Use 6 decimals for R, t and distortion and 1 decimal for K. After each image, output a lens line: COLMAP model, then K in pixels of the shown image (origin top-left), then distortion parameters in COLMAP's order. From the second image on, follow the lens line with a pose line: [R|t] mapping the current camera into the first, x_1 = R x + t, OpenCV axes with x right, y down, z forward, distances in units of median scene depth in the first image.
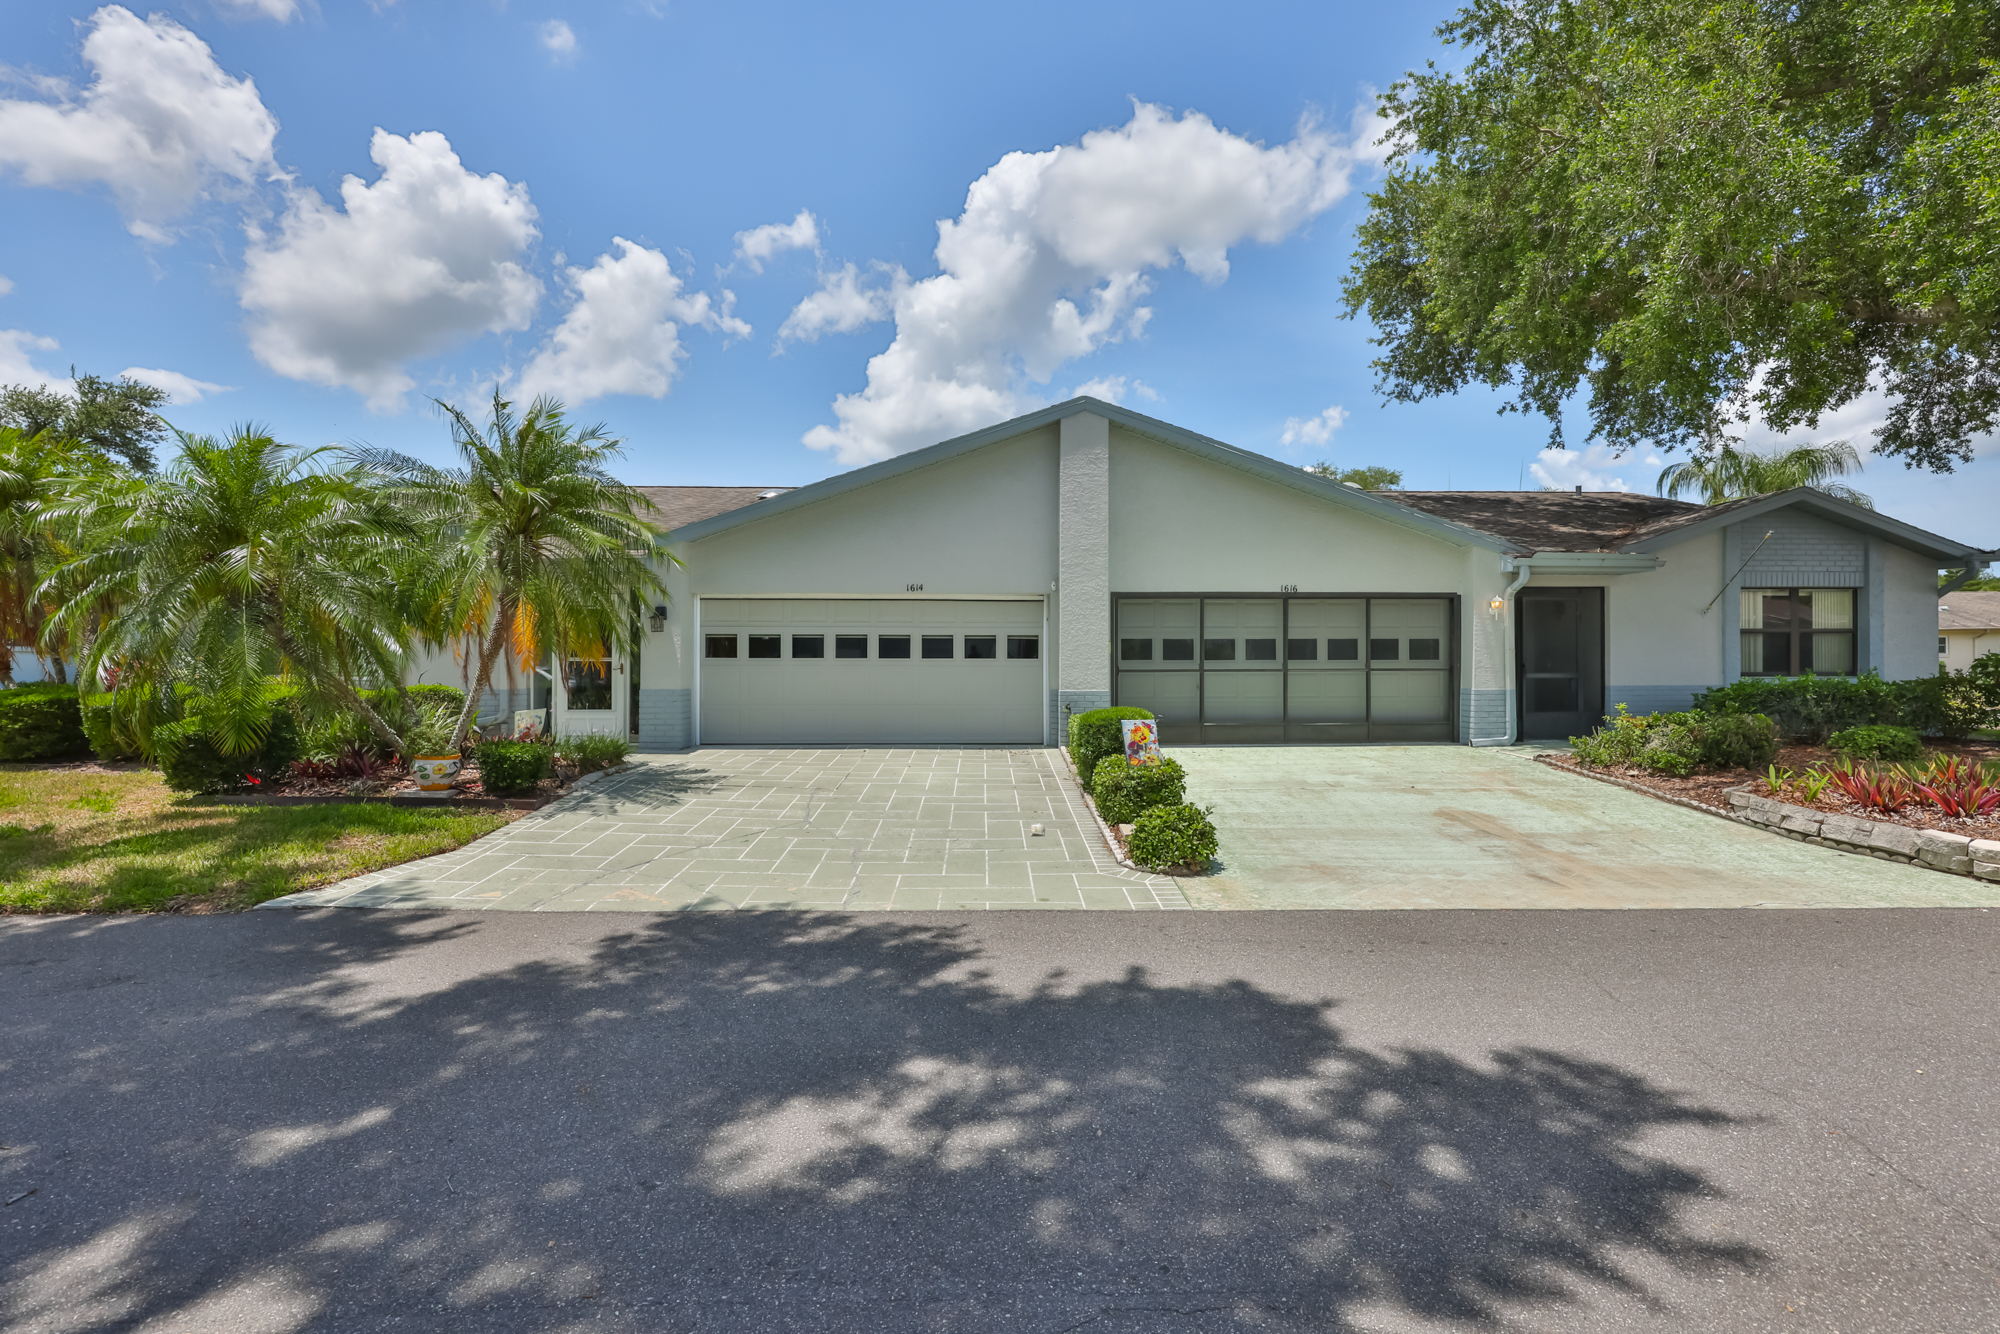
lens RADIAL K [[847.1, 0, 999.9], [0, 847.1, 702.6], [0, 0, 1]] dist [-0.001985, -0.000190]
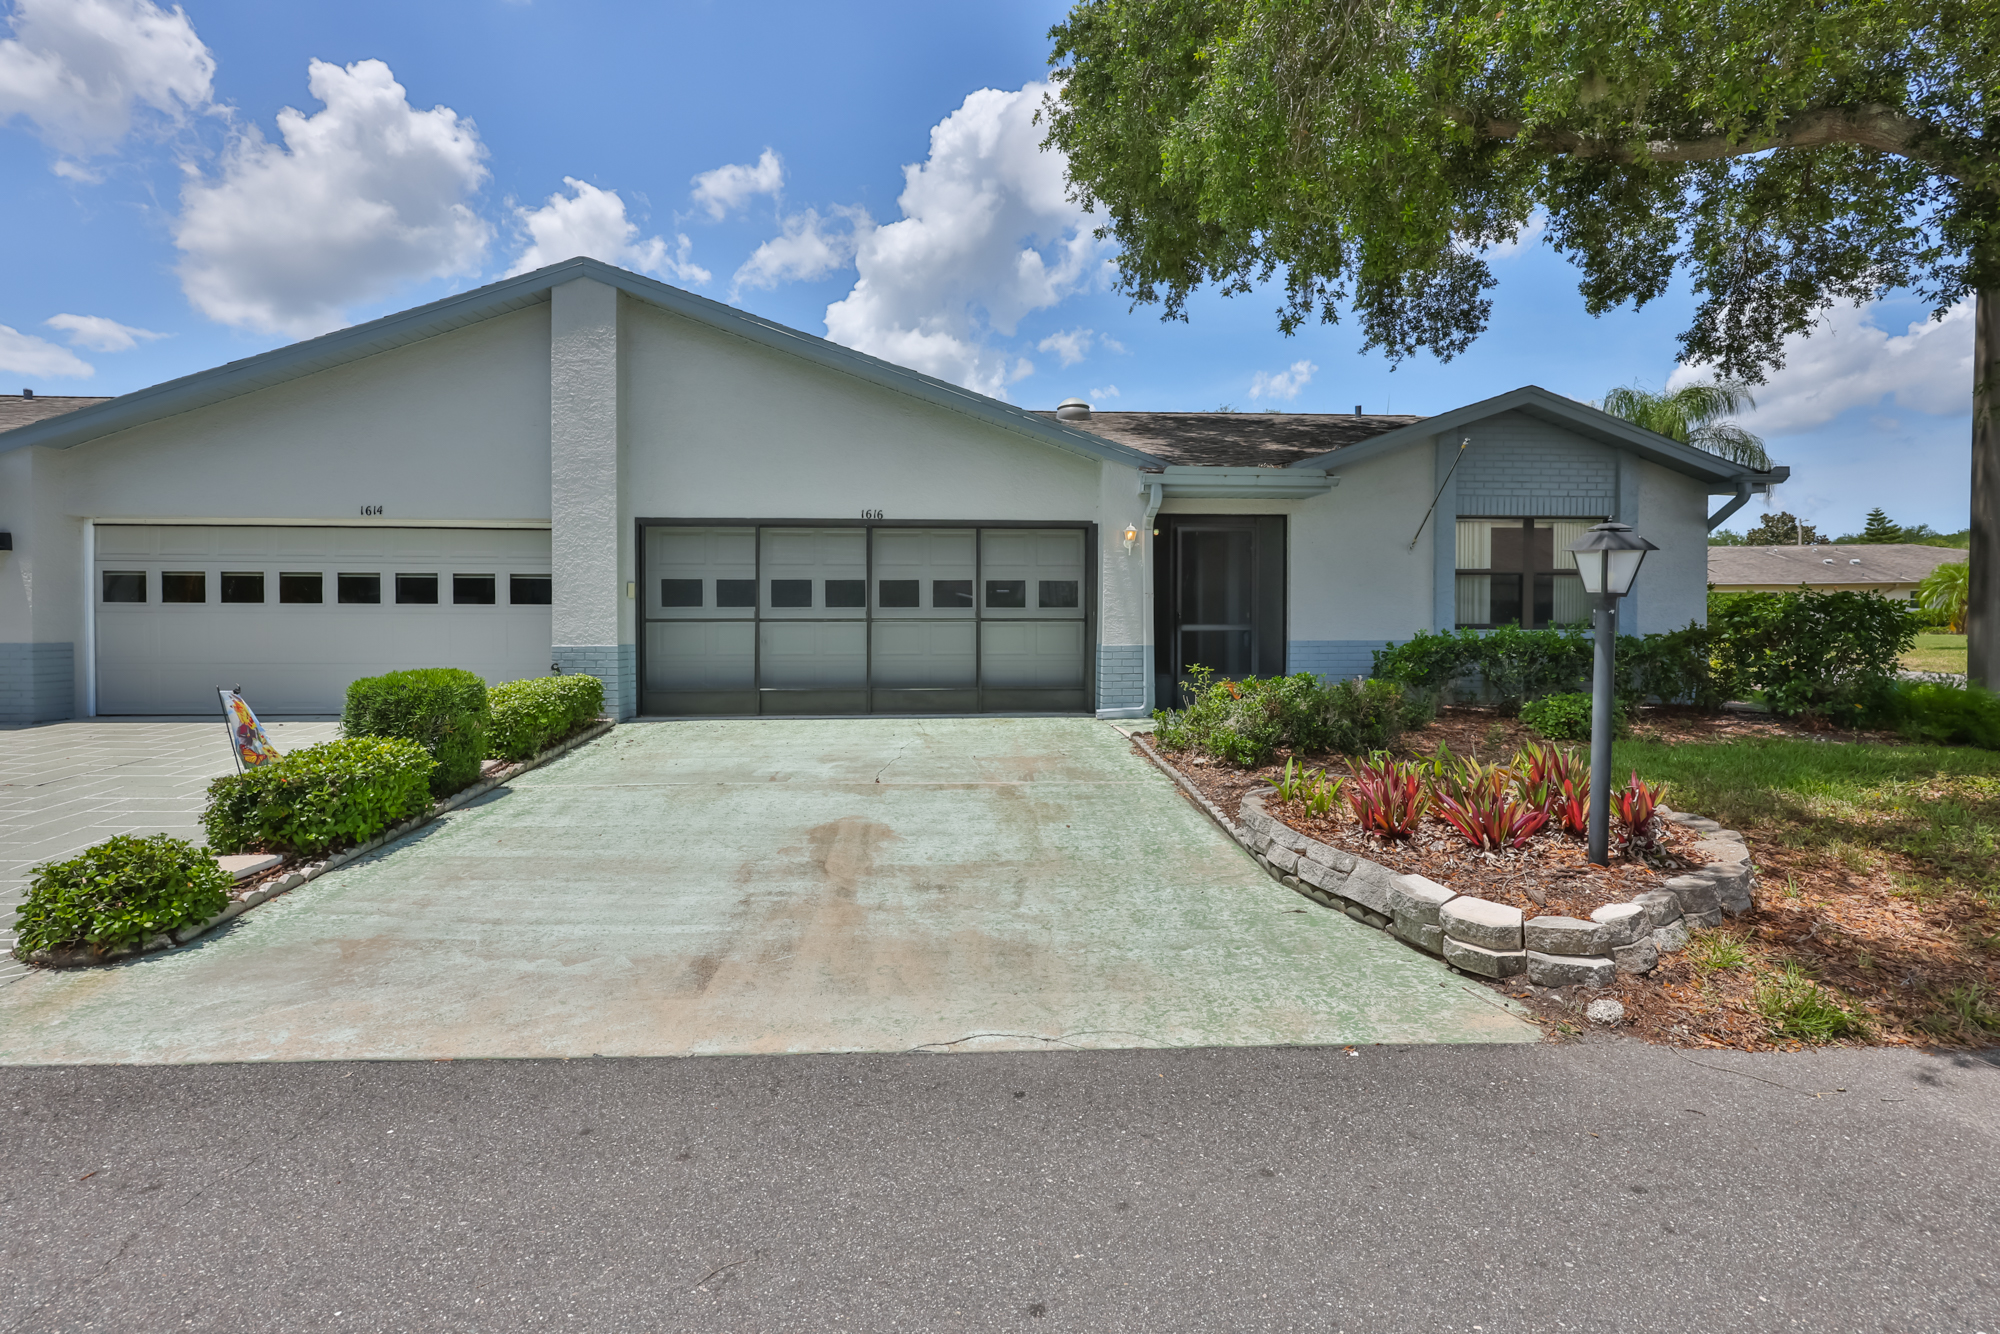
lens RADIAL K [[858.3, 0, 993.9], [0, 858.3, 675.3], [0, 0, 1]] dist [-0.004877, 0.000335]
pose [[0.999831, 0.001430, 0.018318, 0.355710], [-0.001703, 0.999888, 0.014889, 0.000238], [-0.018295, -0.014918, 0.999721, 0.173799]]
